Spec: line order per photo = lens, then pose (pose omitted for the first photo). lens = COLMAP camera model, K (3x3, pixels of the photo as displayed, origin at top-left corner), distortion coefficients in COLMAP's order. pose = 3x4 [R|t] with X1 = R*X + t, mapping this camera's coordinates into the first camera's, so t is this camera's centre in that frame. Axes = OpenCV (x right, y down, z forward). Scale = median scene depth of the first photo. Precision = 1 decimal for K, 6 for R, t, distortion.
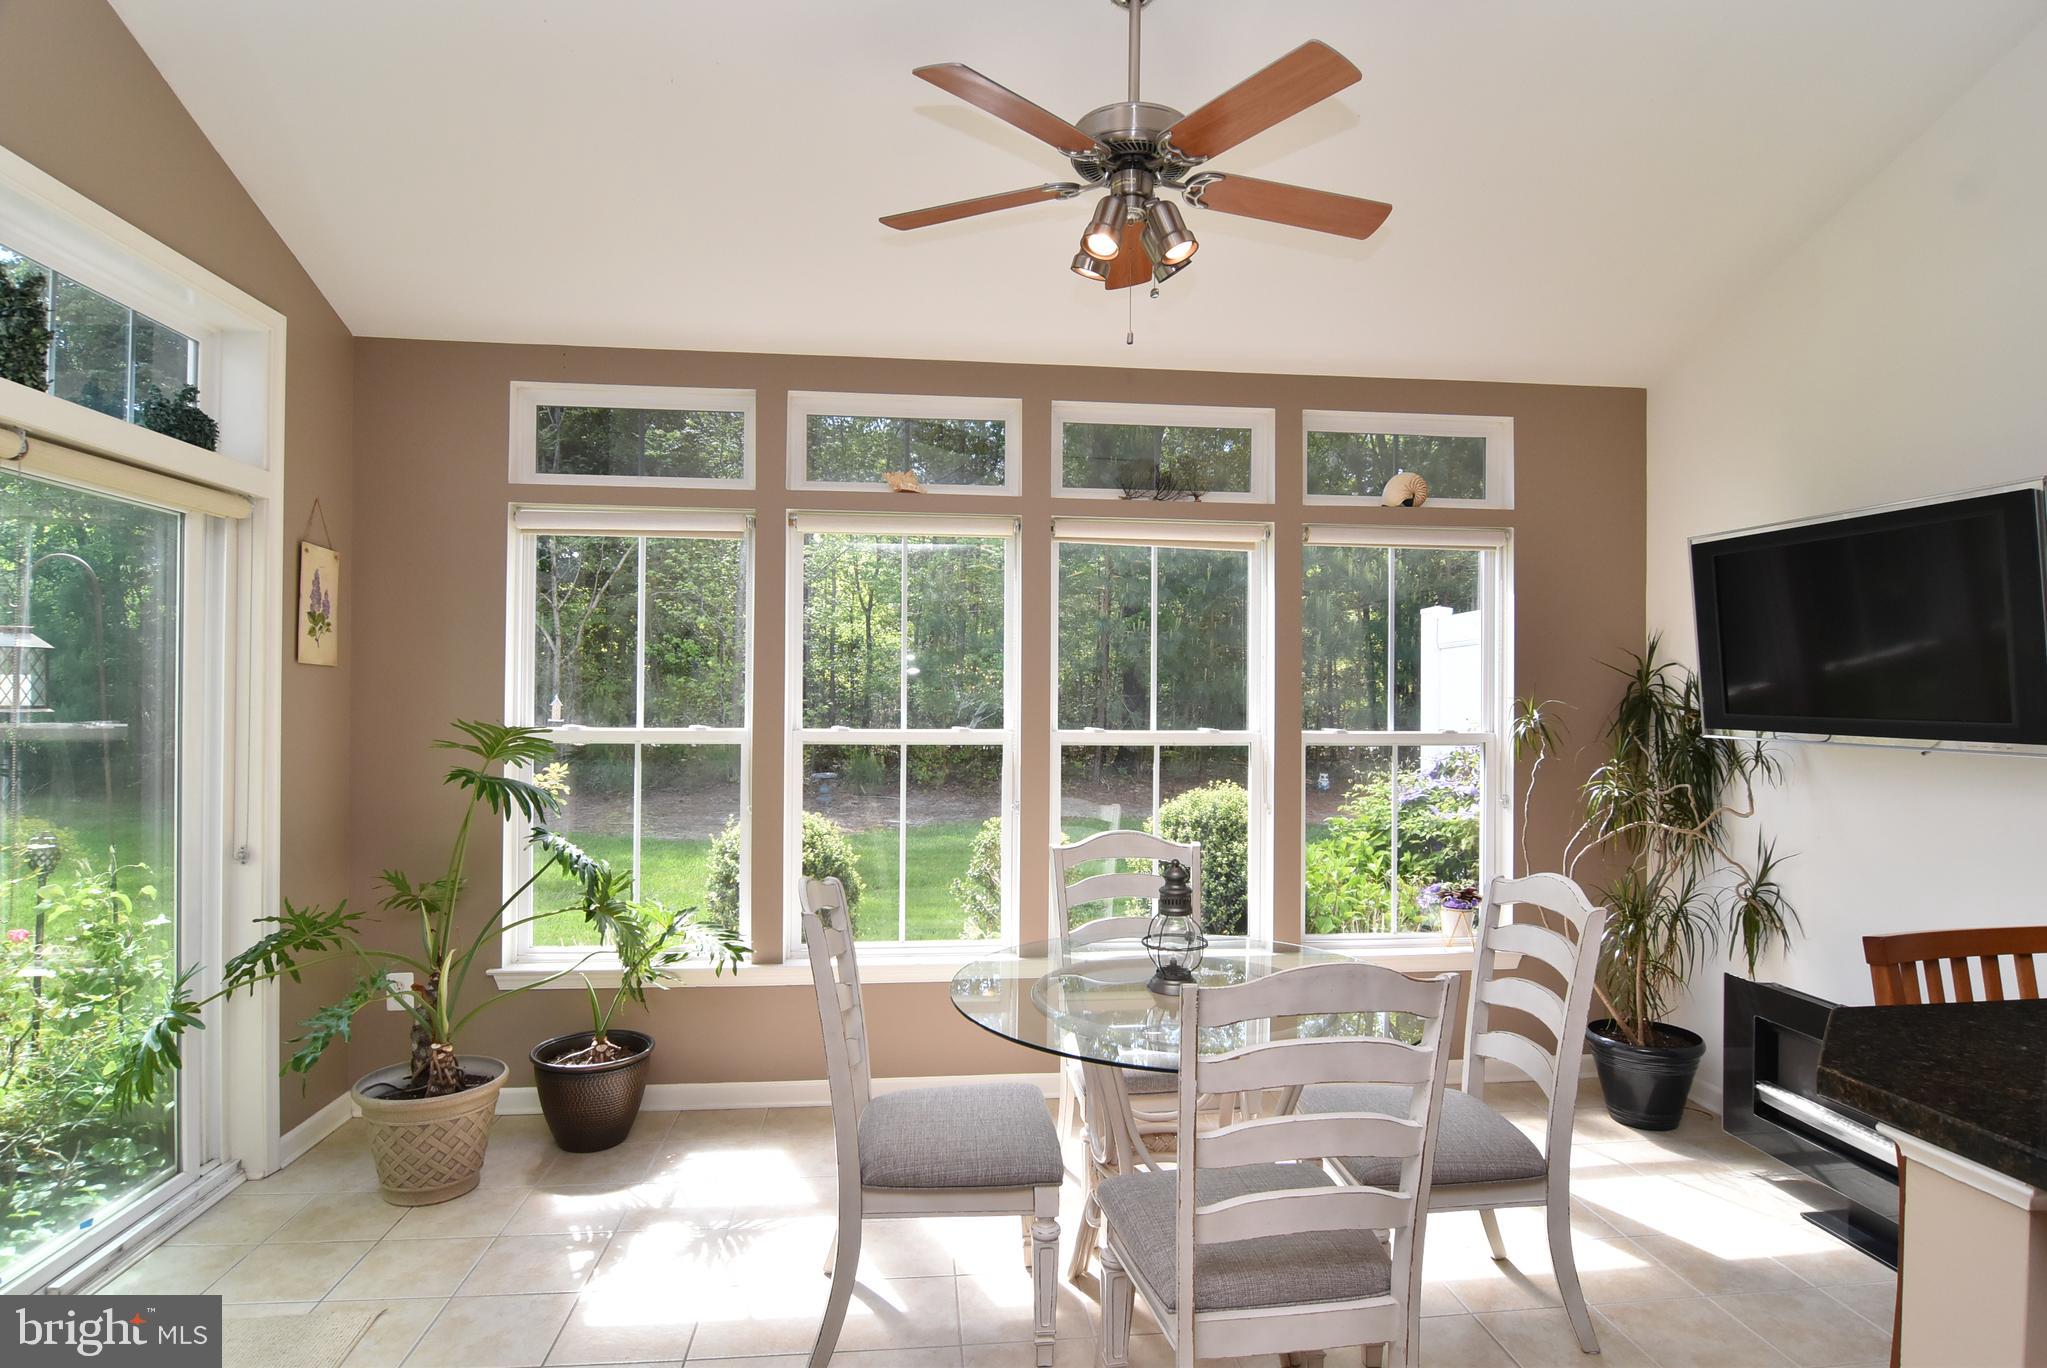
lens RADIAL K [[1104.7, 0, 1027.6], [0, 1104.7, 691.0], [0, 0, 1]] dist [-0.002426, -0.000632]
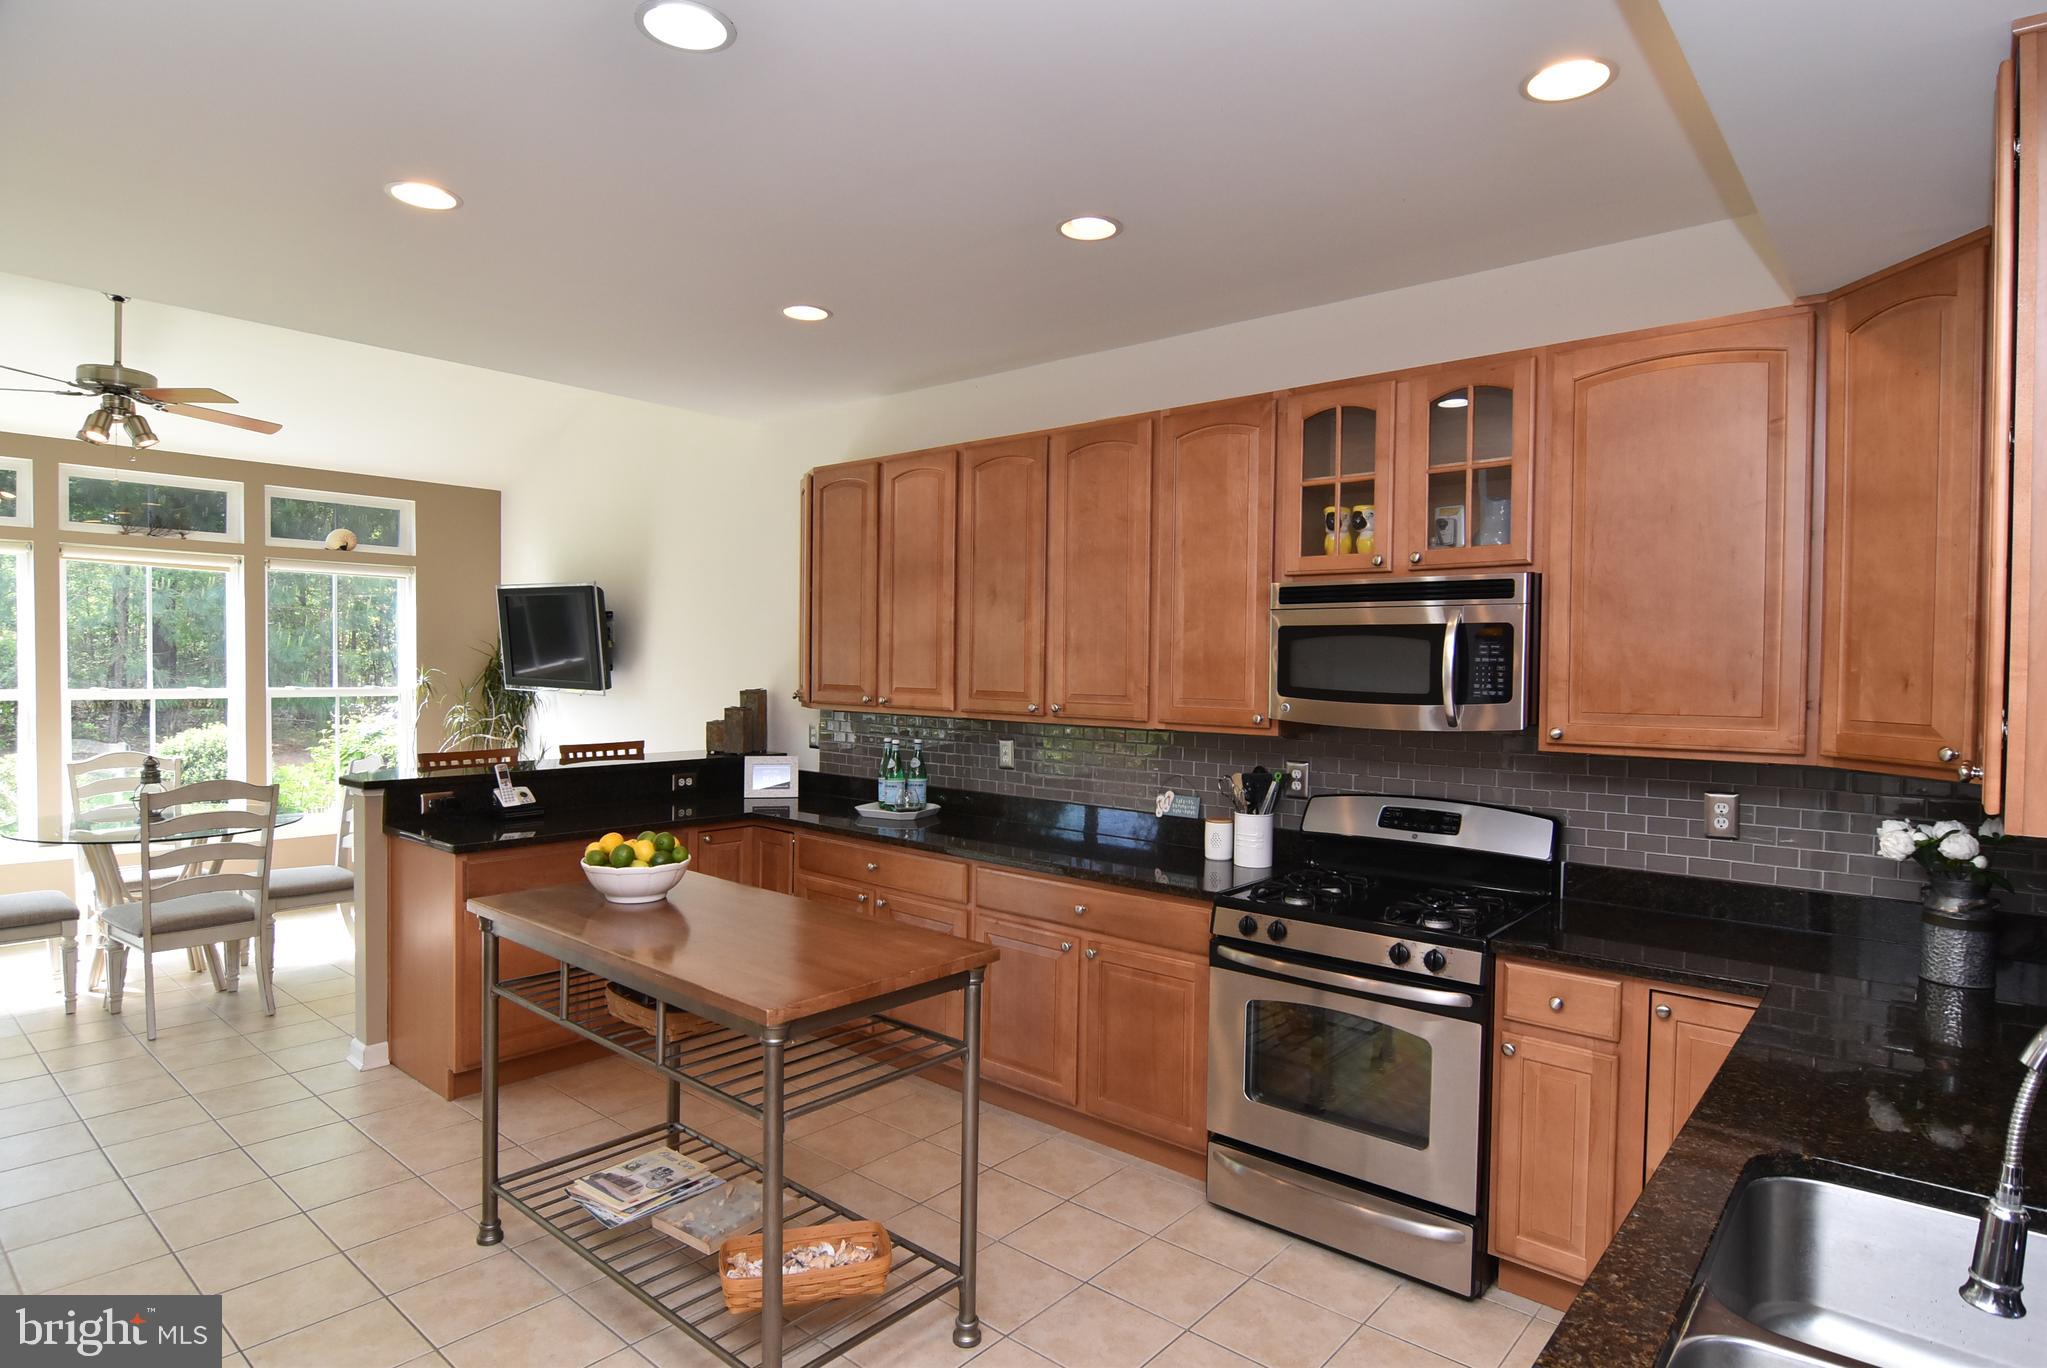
lens RADIAL K [[1108.6, 0, 1029.4], [0, 1108.6, 696.1], [0, 0, 1]] dist [-0.003329, -0.011890]
pose [[0.730846, -0.017154, 0.682327, -0.033548], [-0.010183, 0.999299, 0.036029, -0.021058], [-0.682466, -0.033280, 0.730159, -0.910276]]
